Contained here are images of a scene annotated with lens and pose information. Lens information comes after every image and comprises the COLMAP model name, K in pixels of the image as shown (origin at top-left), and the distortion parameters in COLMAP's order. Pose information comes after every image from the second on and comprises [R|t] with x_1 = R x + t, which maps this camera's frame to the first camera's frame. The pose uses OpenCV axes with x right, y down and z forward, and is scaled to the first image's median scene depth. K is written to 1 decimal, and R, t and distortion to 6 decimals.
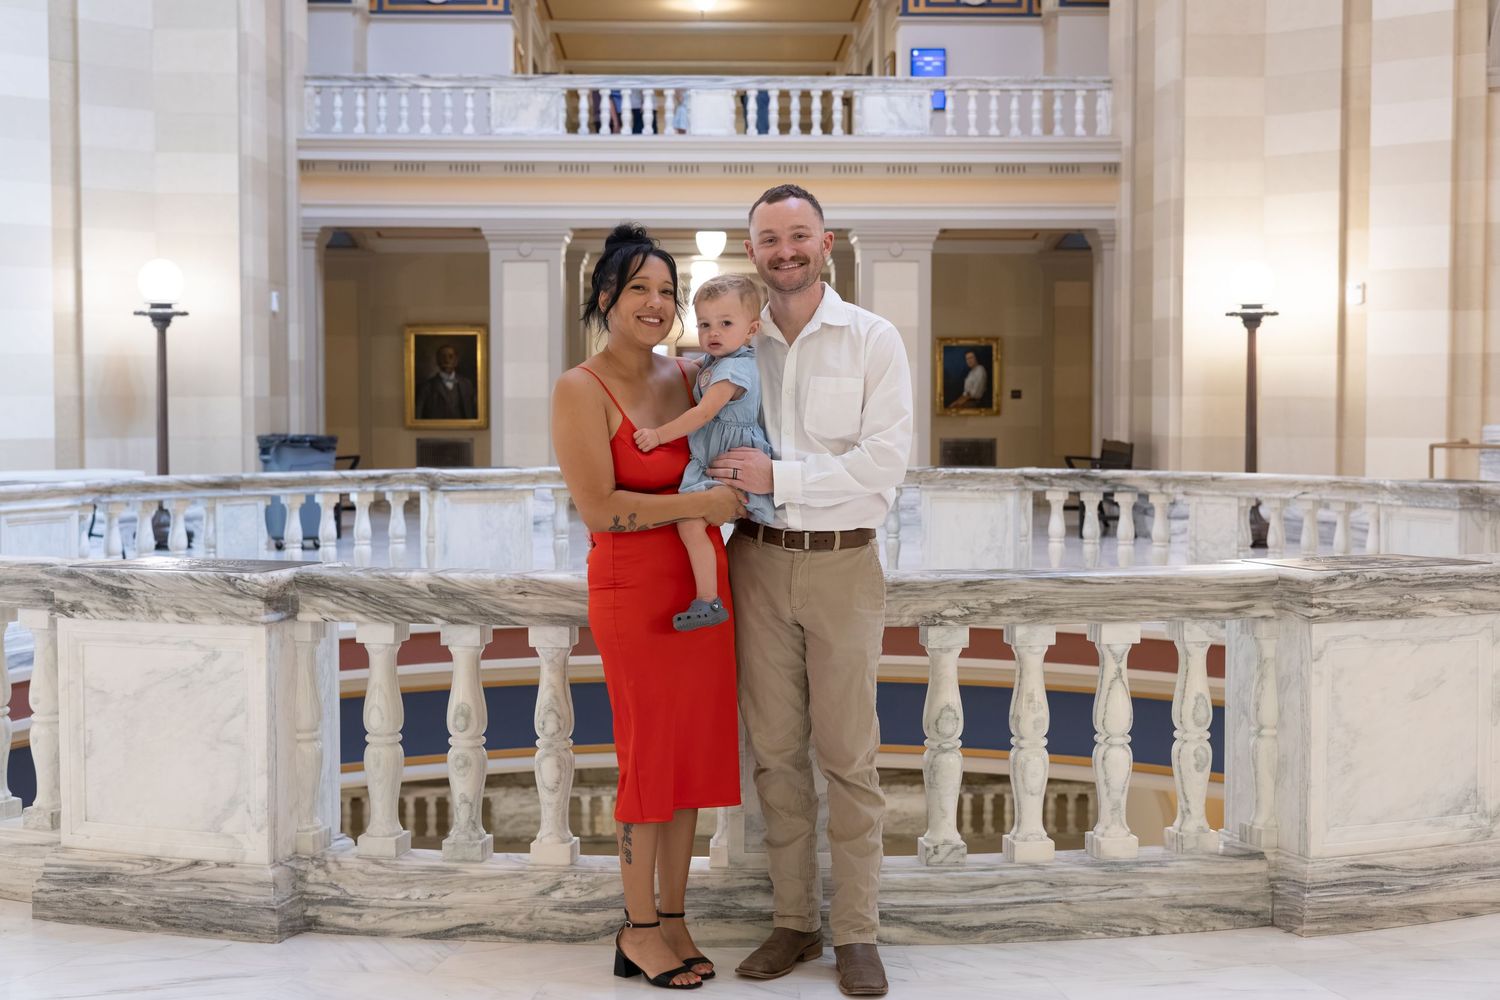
lens RADIAL K [[2217.5, 0, 750.0], [0, 2217.5, 500.0], [0, 0, 1]] dist [0.032565, 0.028777]
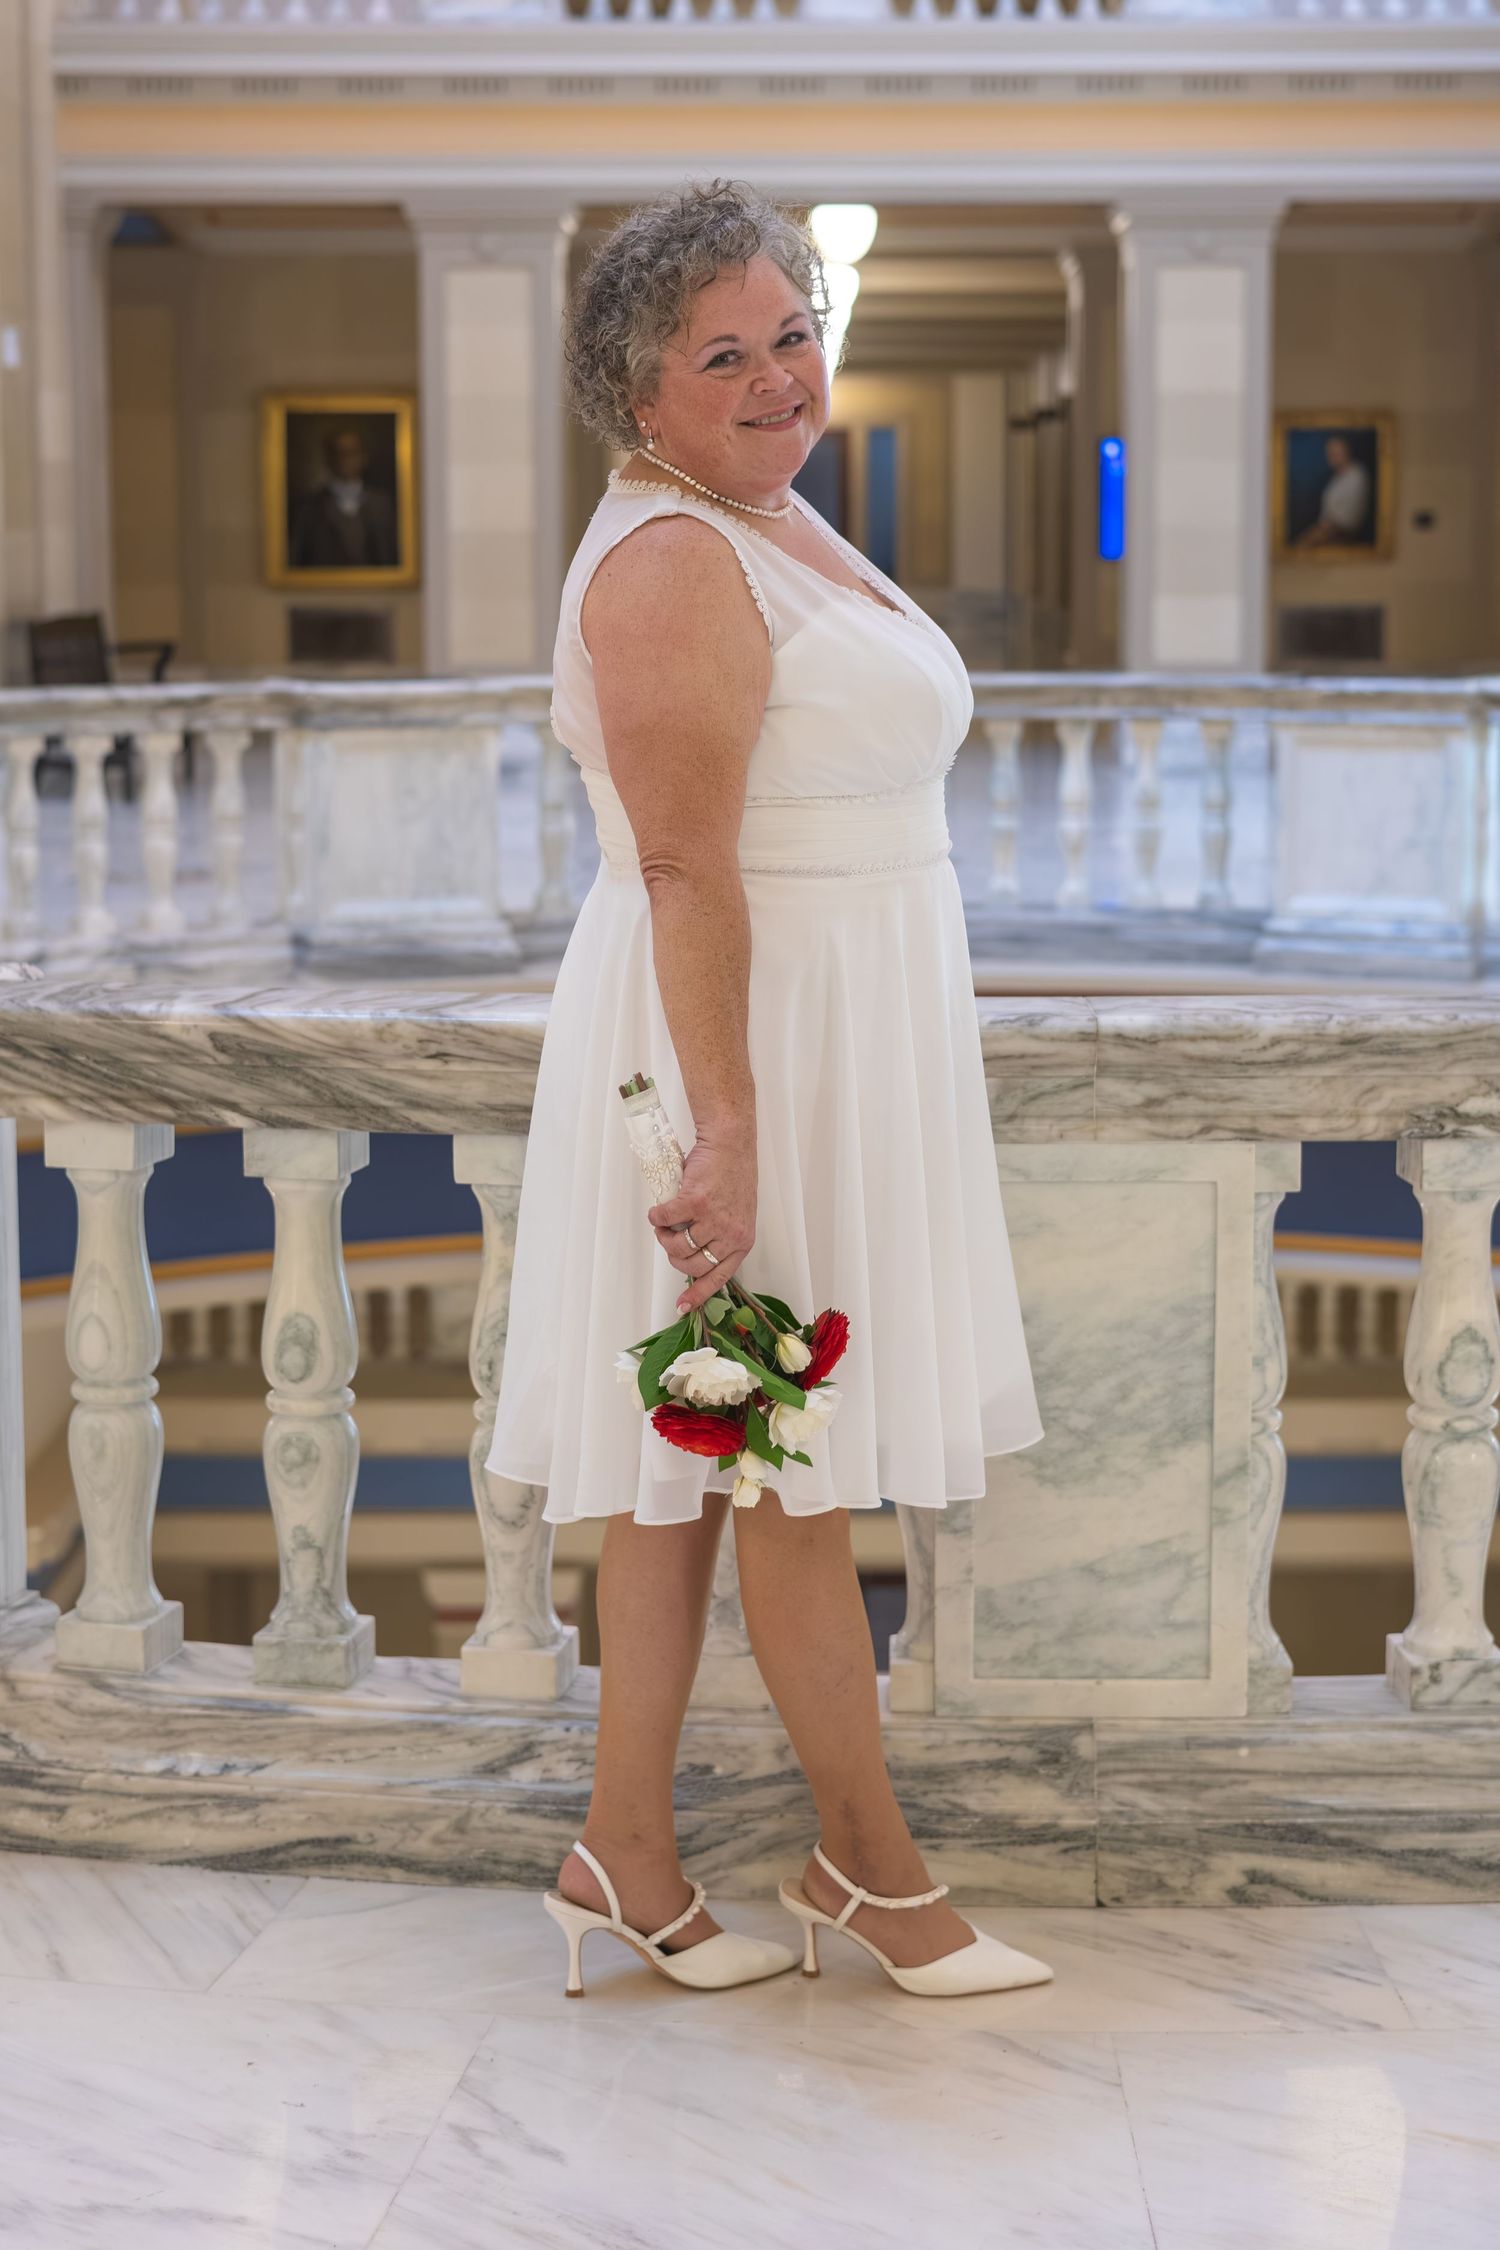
lens RADIAL K [[3990.4, 0, 749.5], [0, 3990.4, 973.2], [0, 0, 1]] dist [0.026101, 0.008775]
pose [[0.999252, 0.002305, -0.038603, -0.015331], [0.000277, 0.997769, 0.066754, -0.022185], [0.038671, -0.066715, 0.997022, 0.253376]]
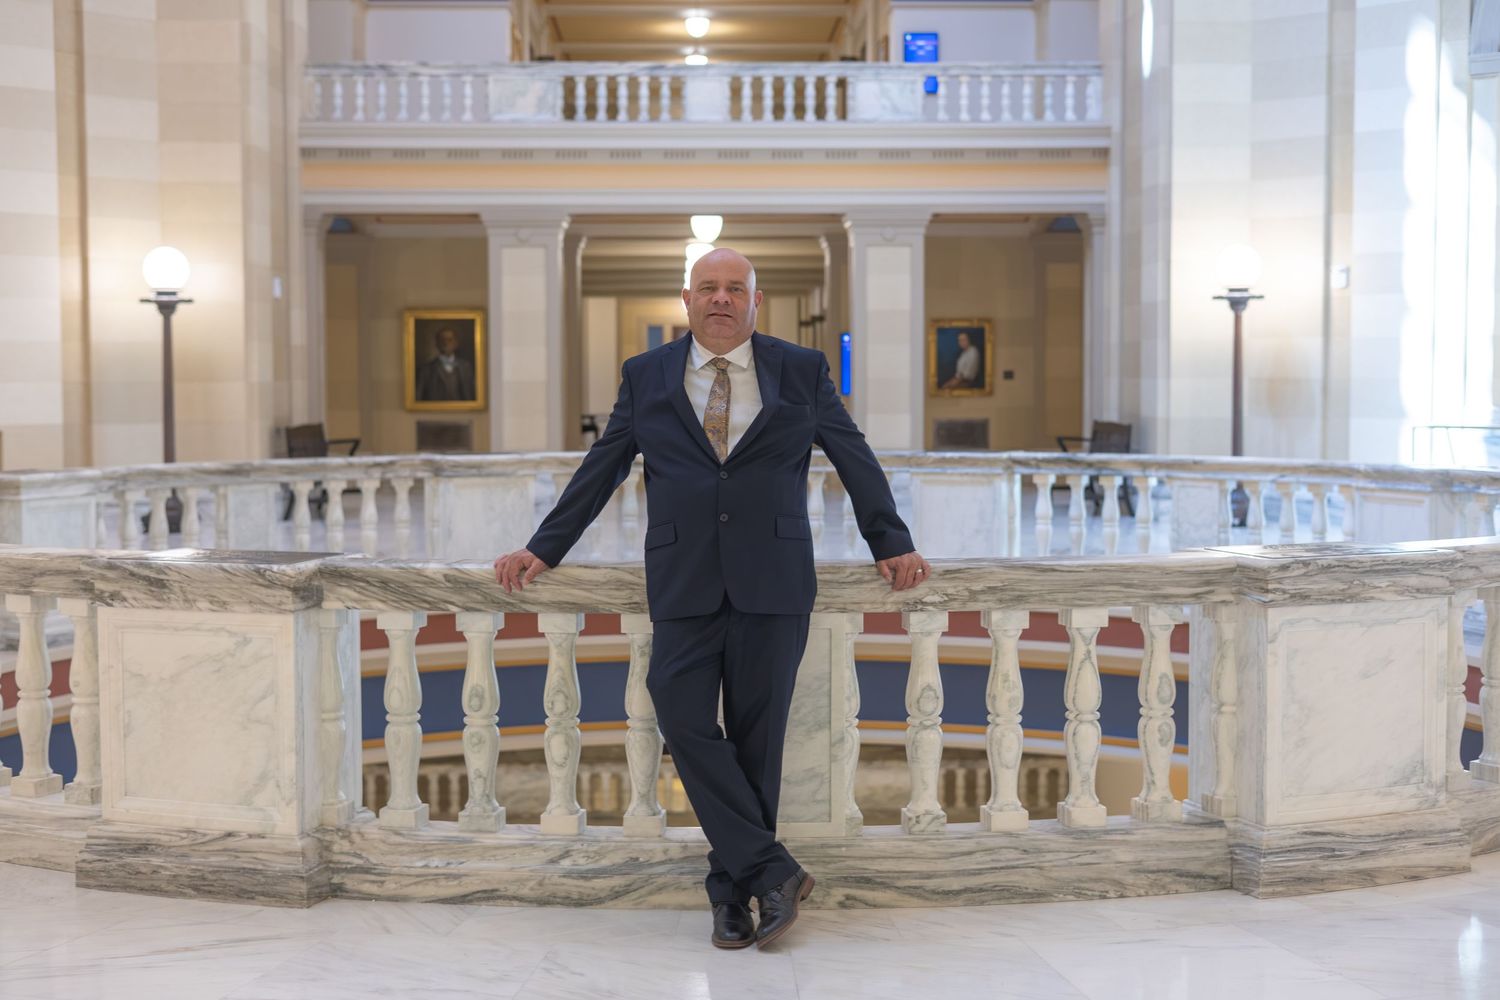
lens RADIAL K [[2217.5, 0, 750.0], [0, 2217.5, 500.0], [0, 0, 1]] dist [0.032565, 0.028777]
pose [[0.999993, -0.003576, 0.001481, 0.001399], [0.003561, 0.999941, 0.010247, -0.008285], [-0.001517, -0.010242, 0.999946, -0.071565]]
